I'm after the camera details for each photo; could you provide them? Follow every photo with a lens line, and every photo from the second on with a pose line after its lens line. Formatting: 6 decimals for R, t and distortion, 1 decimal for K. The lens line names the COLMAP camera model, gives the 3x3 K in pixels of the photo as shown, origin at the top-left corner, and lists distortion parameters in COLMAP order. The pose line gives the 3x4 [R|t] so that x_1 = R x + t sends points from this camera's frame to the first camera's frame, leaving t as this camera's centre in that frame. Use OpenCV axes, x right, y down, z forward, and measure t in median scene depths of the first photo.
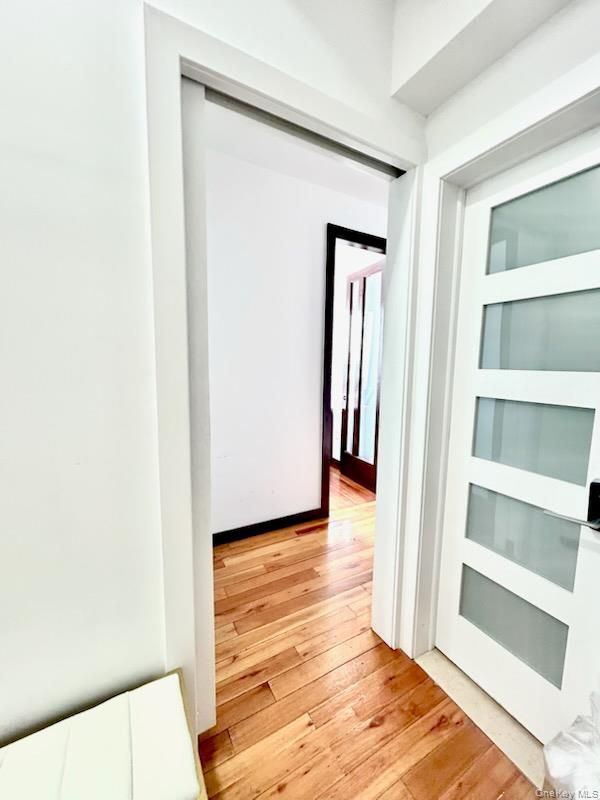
lens RADIAL K [[320.5, 0, 300.0], [0, 320.5, 400.0], [0, 0, 1]] dist [0.000213, -0.000017]
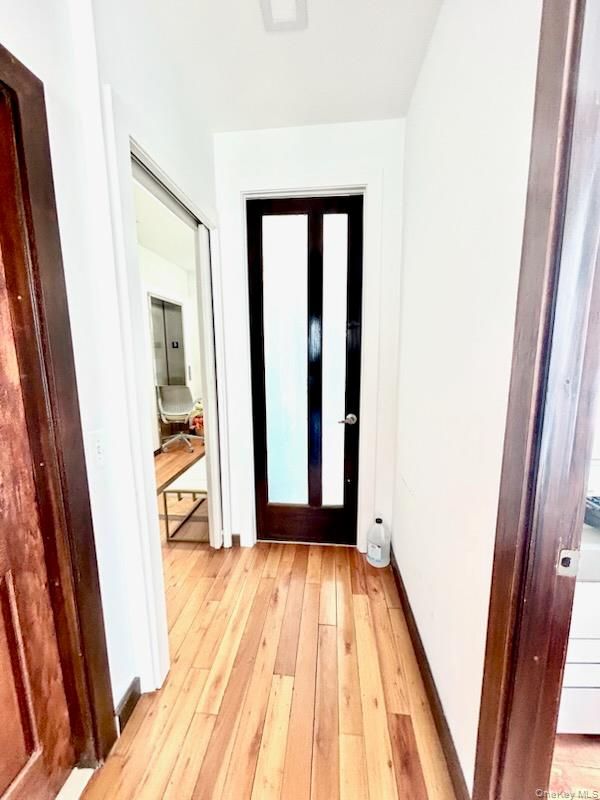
lens RADIAL K [[320.5, 0, 300.0], [0, 320.5, 400.0], [0, 0, 1]] dist [0.000213, -0.000017]
pose [[-0.570585, 0.113831, -0.813311, 0.661224], [-0.097551, 0.973941, 0.204751, -0.210651], [0.815424, 0.196168, -0.544612, 1.668312]]
